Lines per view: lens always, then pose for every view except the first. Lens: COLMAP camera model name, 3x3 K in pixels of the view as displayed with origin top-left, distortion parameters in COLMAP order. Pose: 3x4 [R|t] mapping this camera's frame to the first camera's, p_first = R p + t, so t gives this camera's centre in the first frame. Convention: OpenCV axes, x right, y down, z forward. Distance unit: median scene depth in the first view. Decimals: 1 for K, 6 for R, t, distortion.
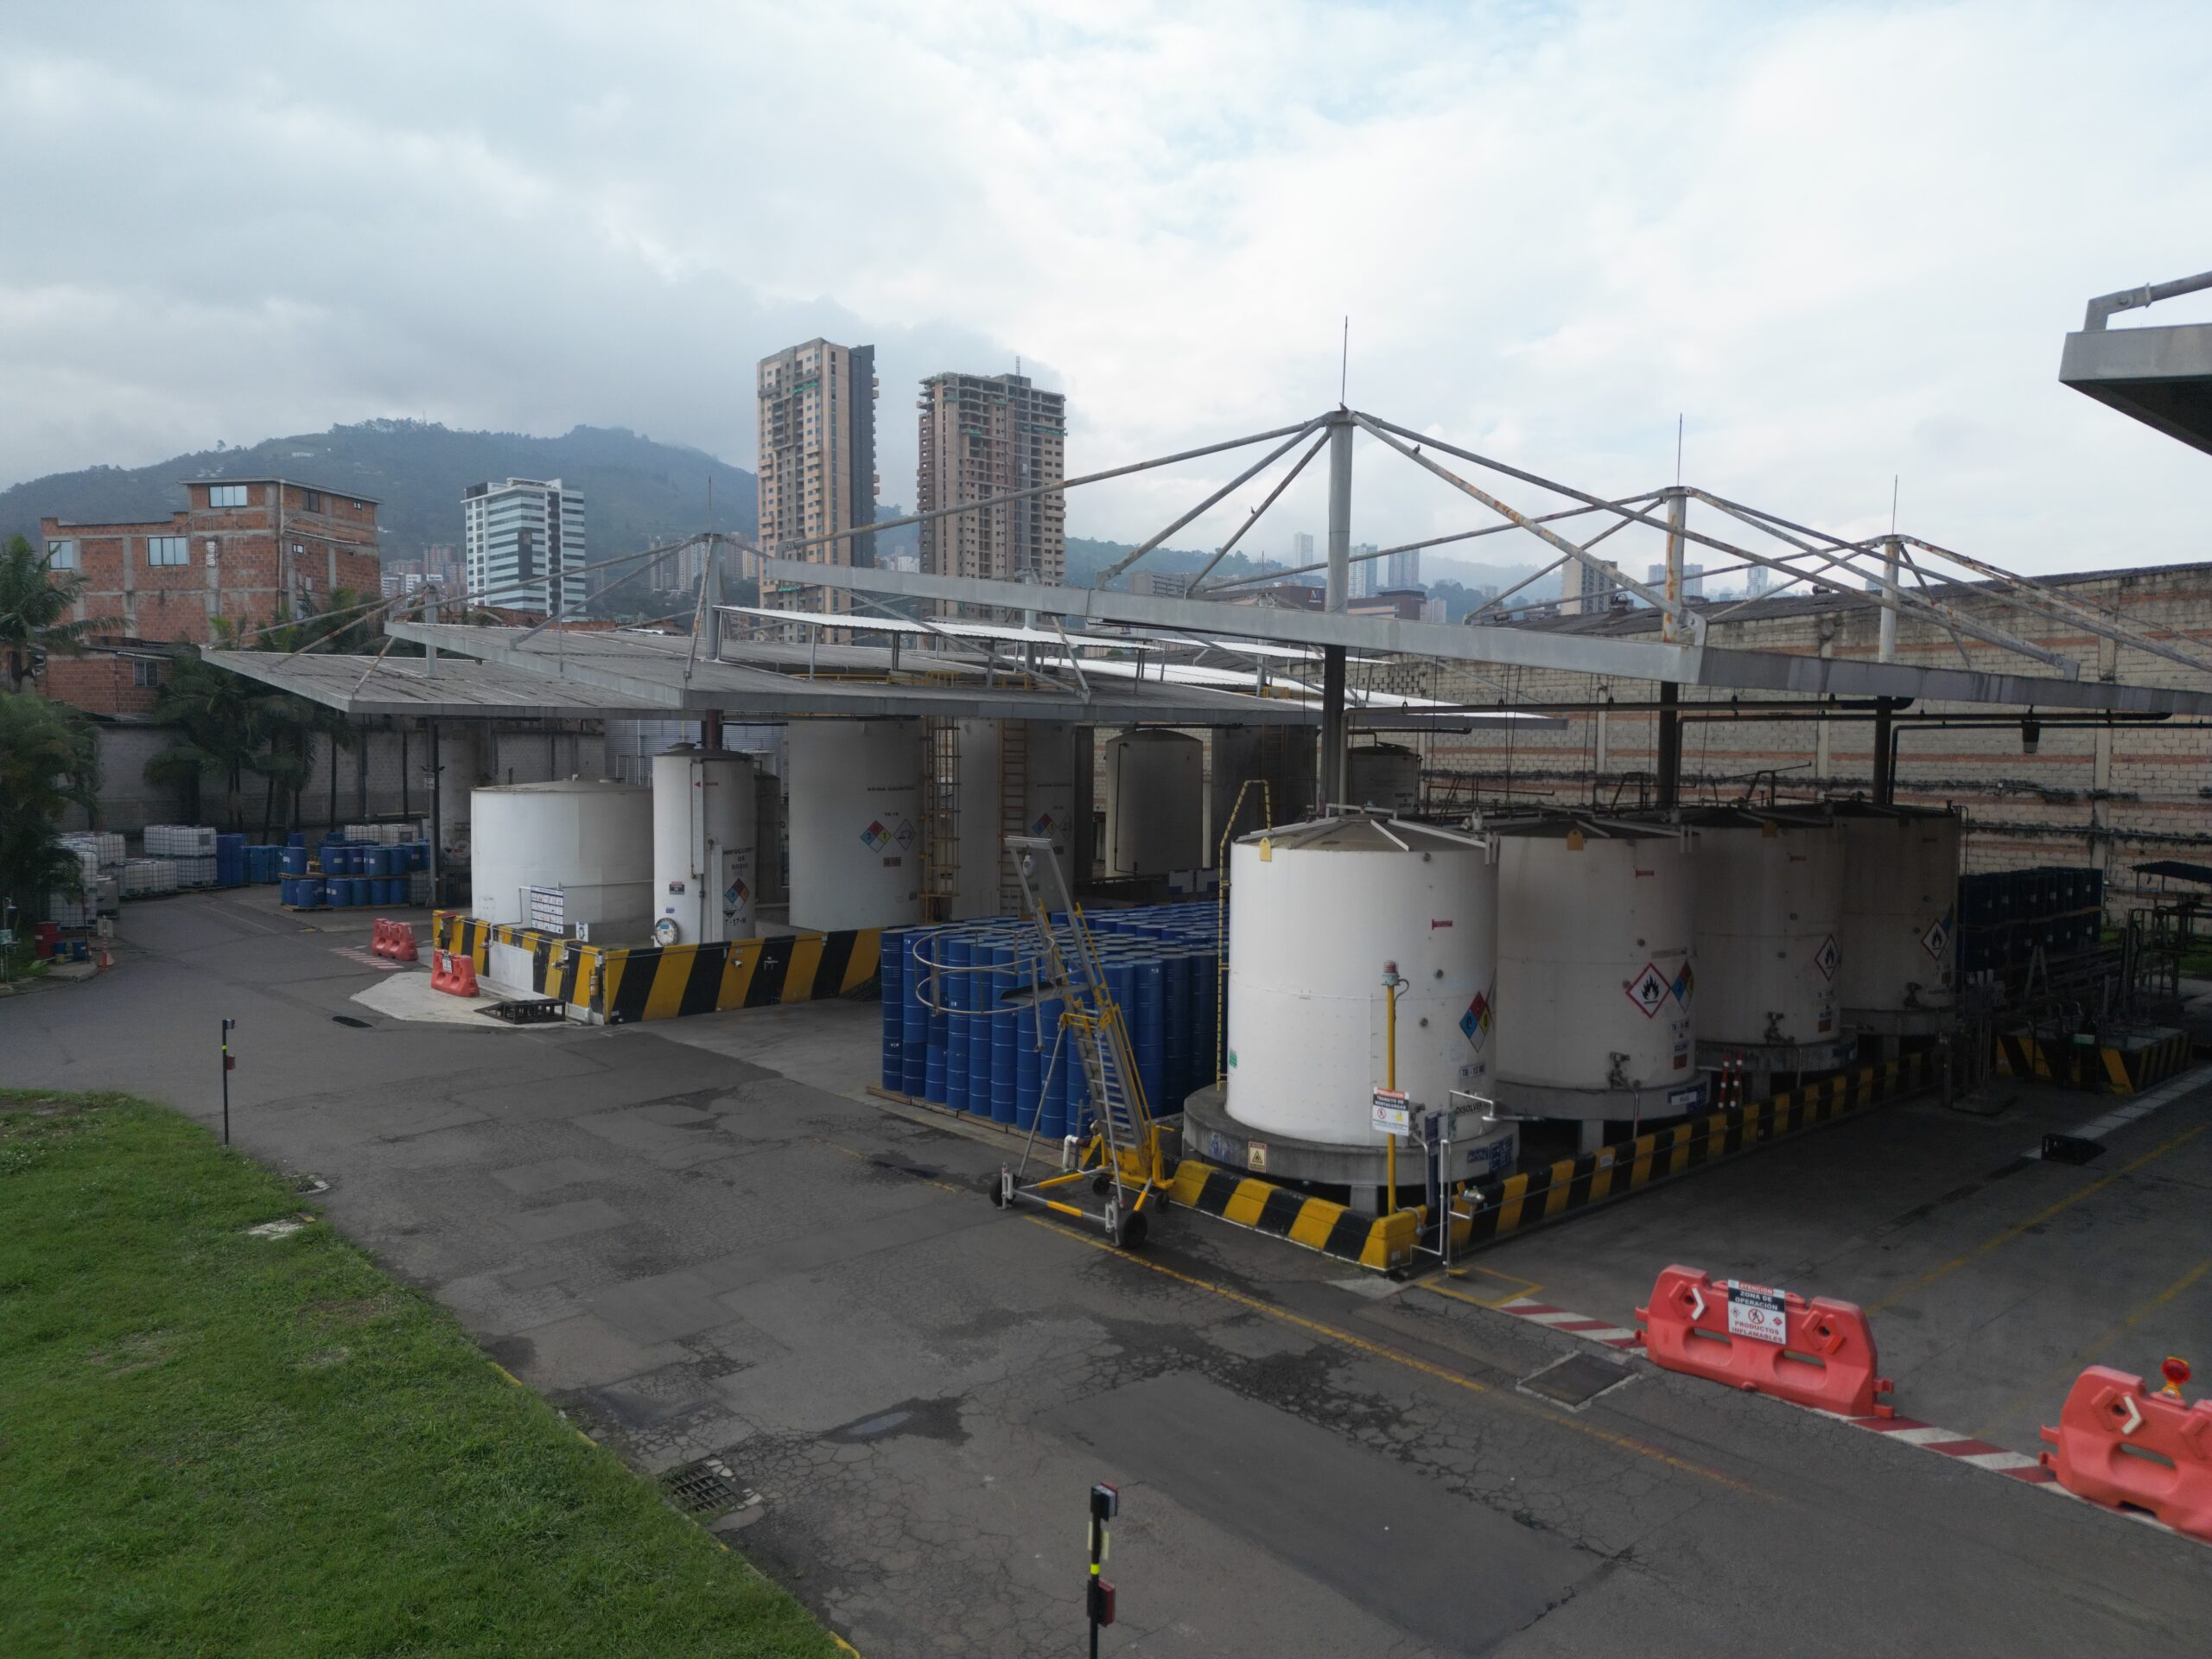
lens RADIAL K [[1568.6, 0, 1104.2], [0, 1568.6, 826.4], [0, 0, 1]] dist [0.070767, -0.073910]
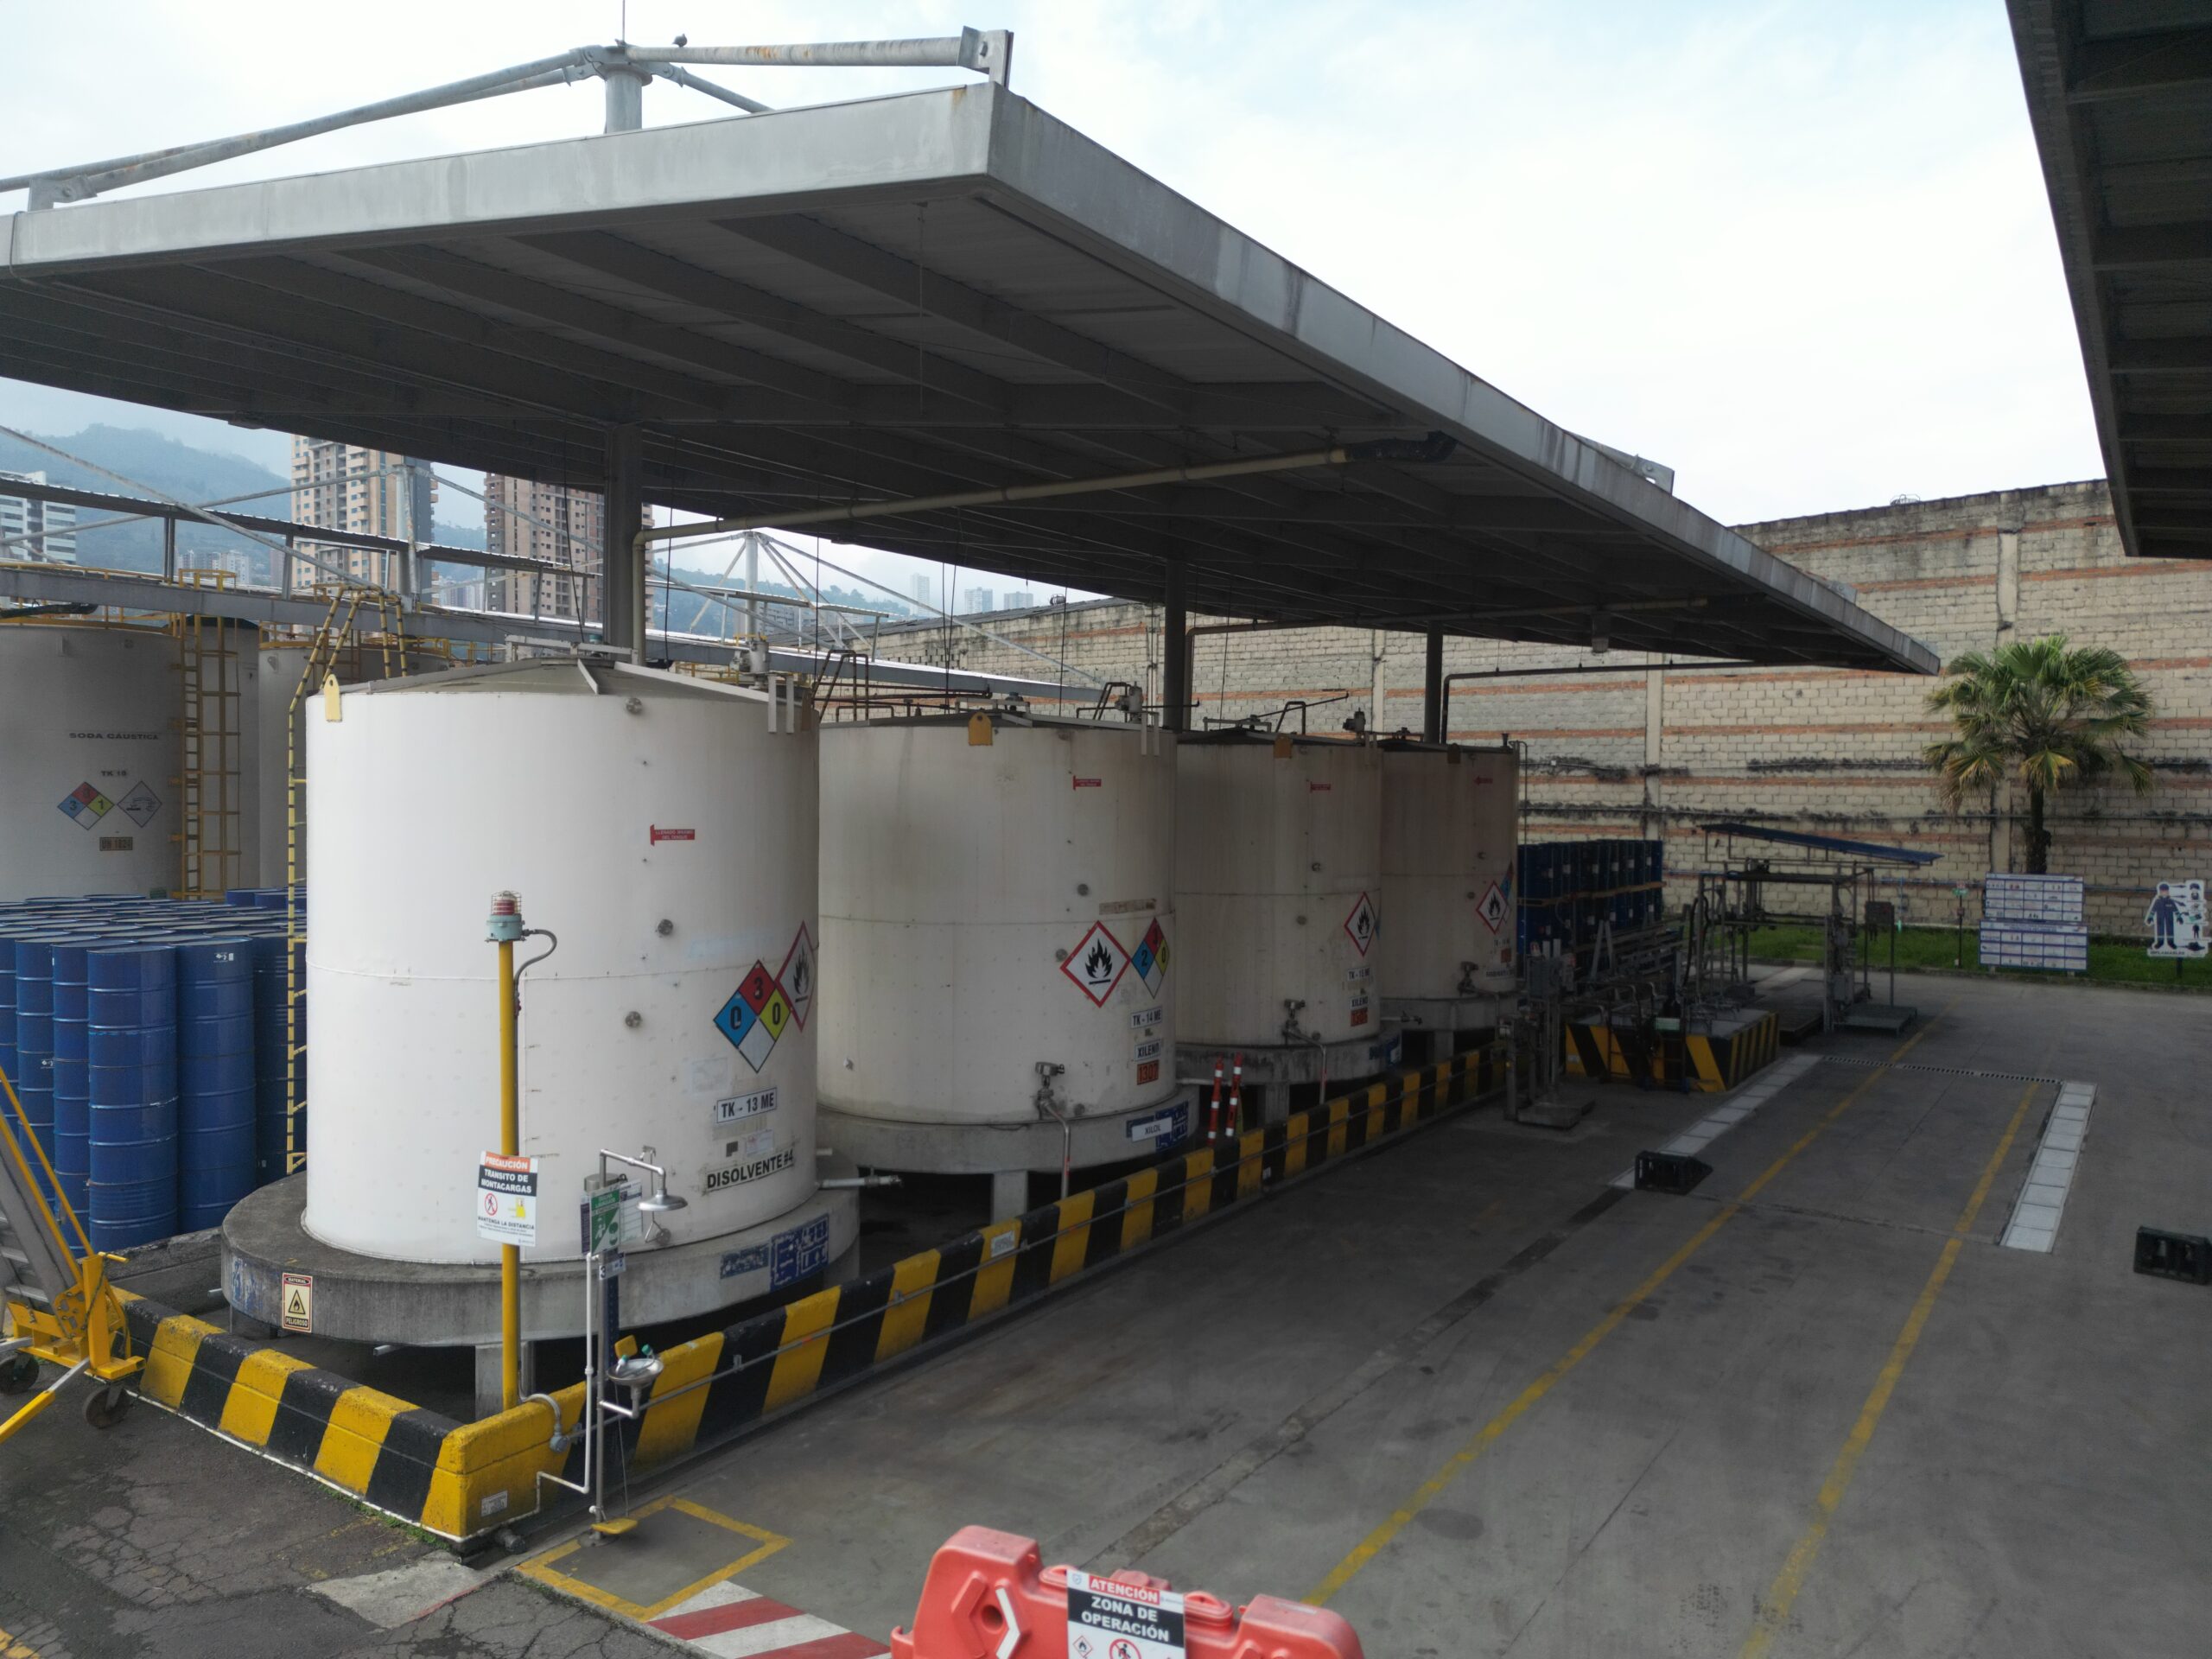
lens RADIAL K [[1568.6, 0, 1121.3], [0, 1568.6, 821.5], [0, 0, 1]] dist [0.070767, -0.073910]
pose [[0.968724, -0.004923, 0.248090, 0.182892], [0.012254, 0.999532, -0.028015, 0.059282], [-0.247837, 0.030179, 0.968332, 0.350321]]
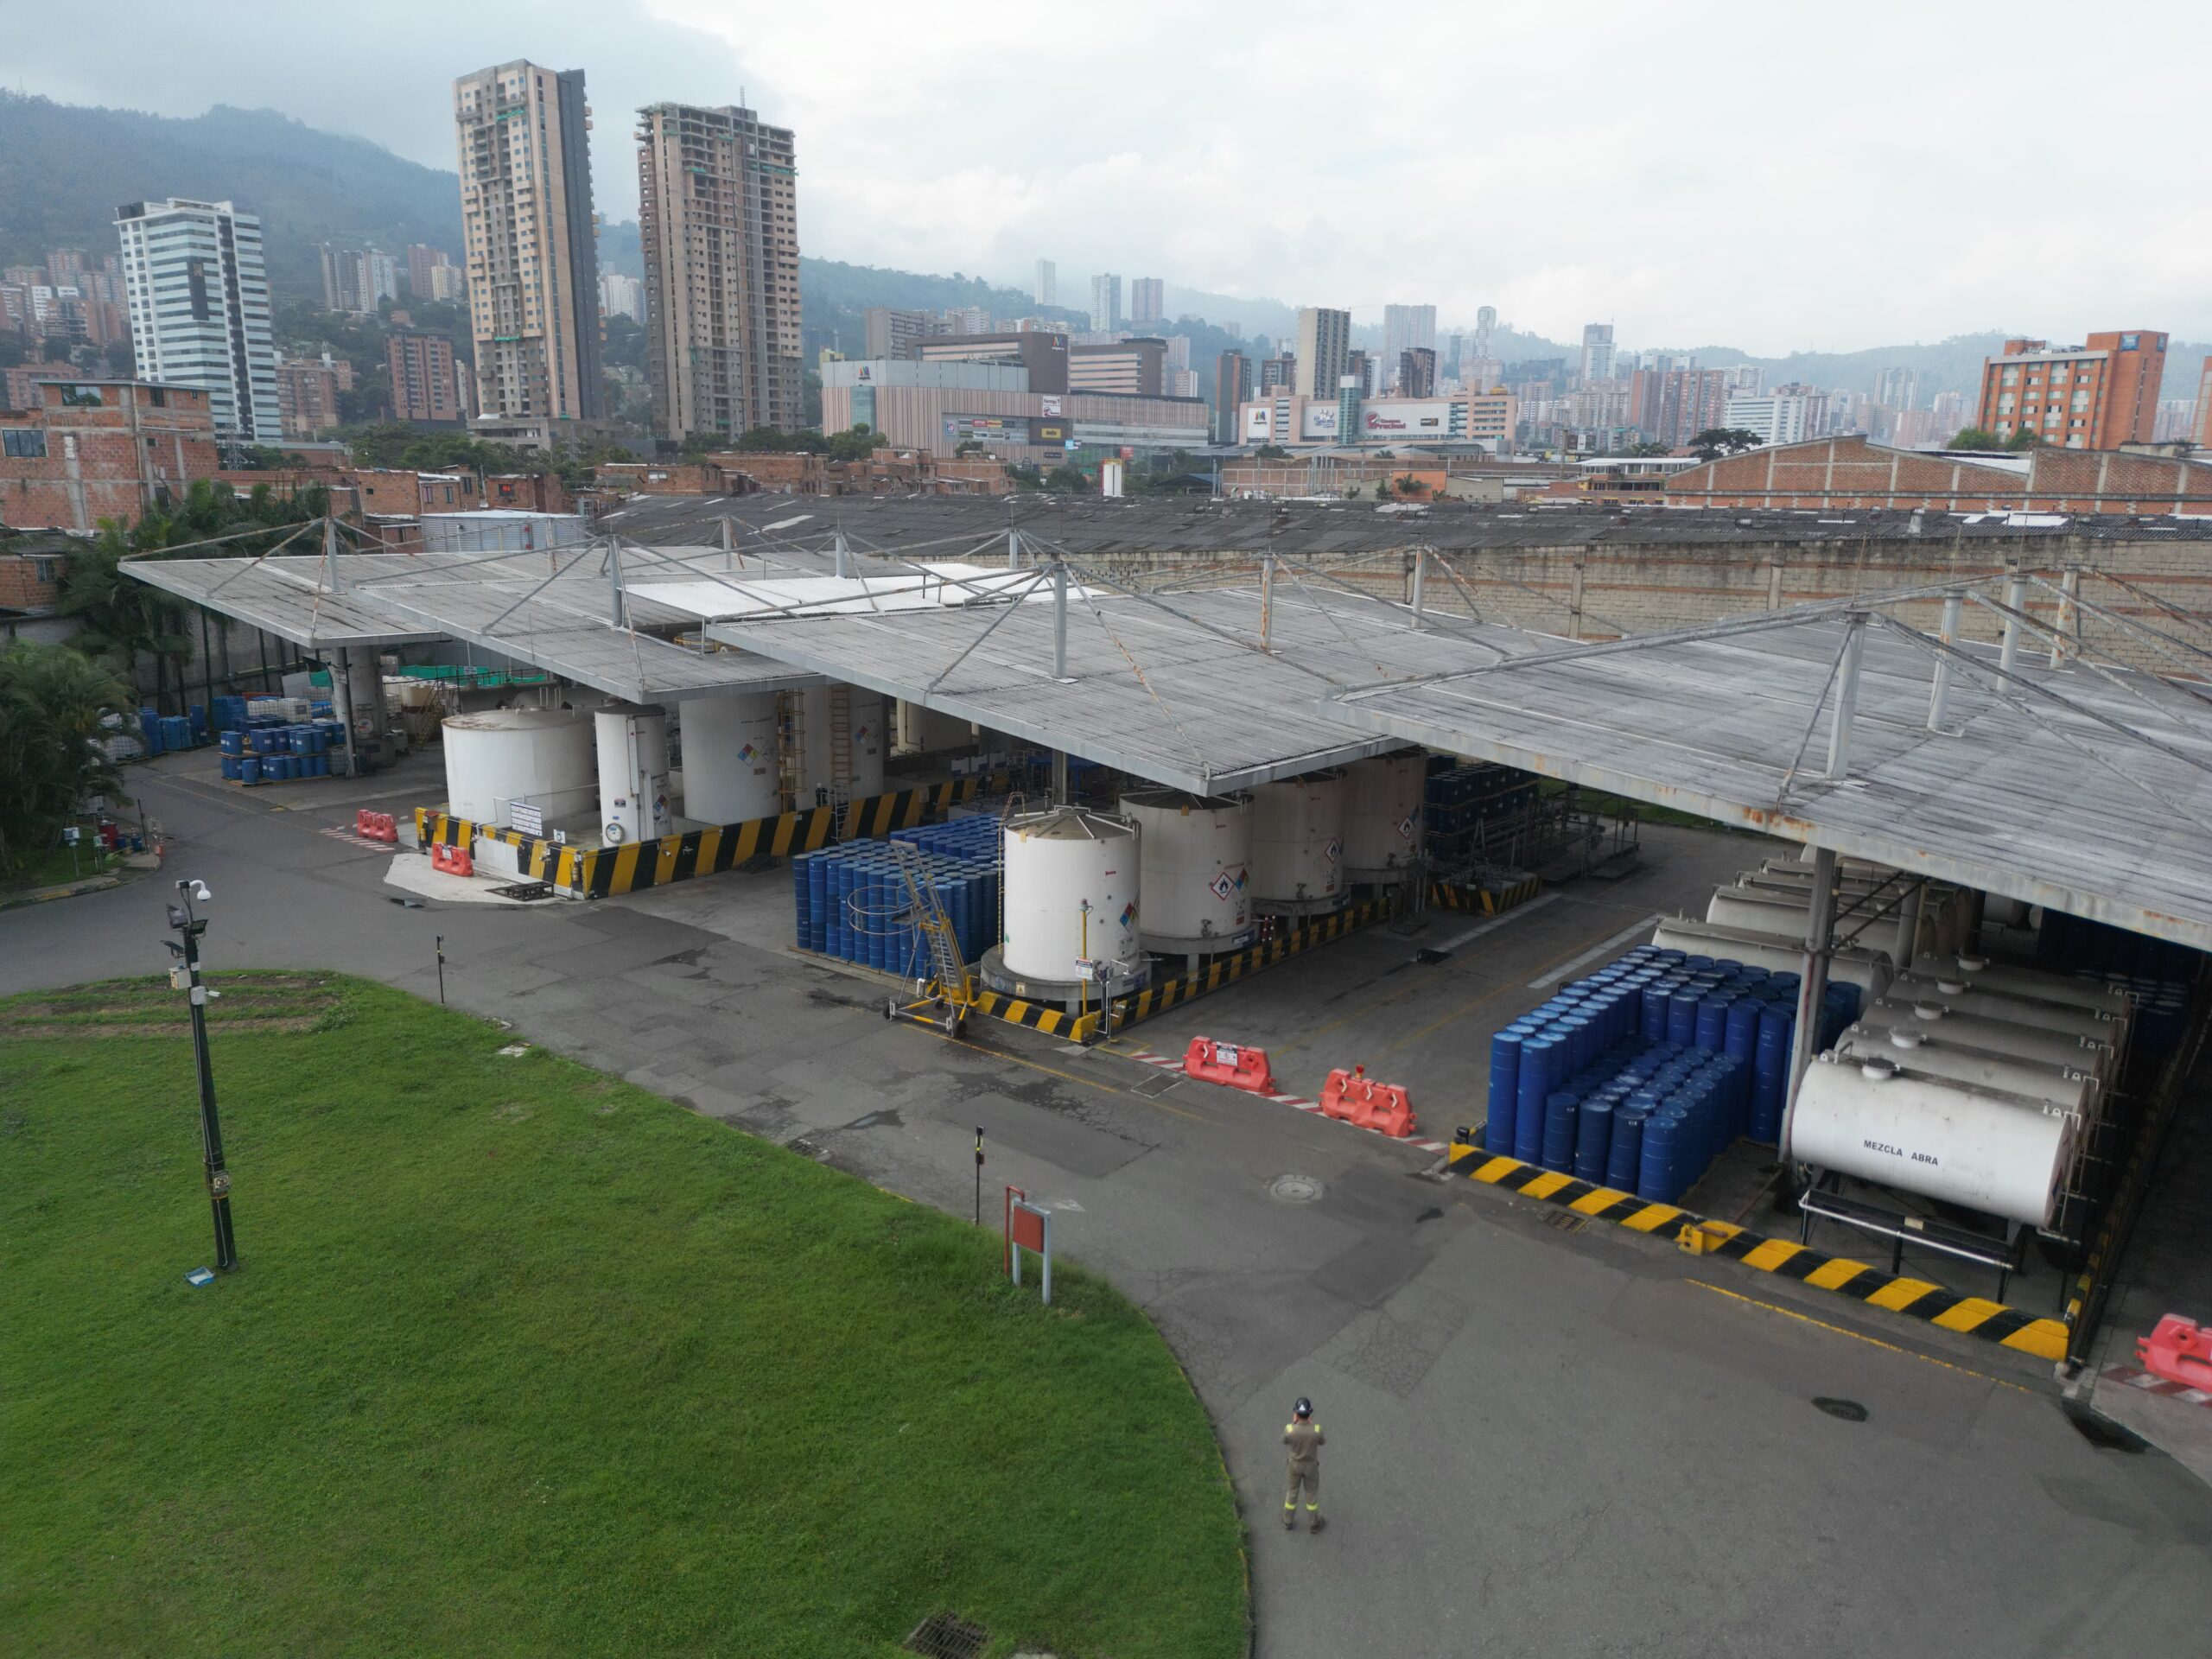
lens RADIAL K [[1568.6, 0, 1118.9], [0, 1568.6, 839.4], [0, 0, 1]] dist [0.070767, -0.073910]
pose [[0.985615, -0.032386, 0.165874, -0.083243], [0.003647, 0.985315, 0.170706, -0.255208], [-0.168966, -0.167646, 0.971260, -0.744491]]
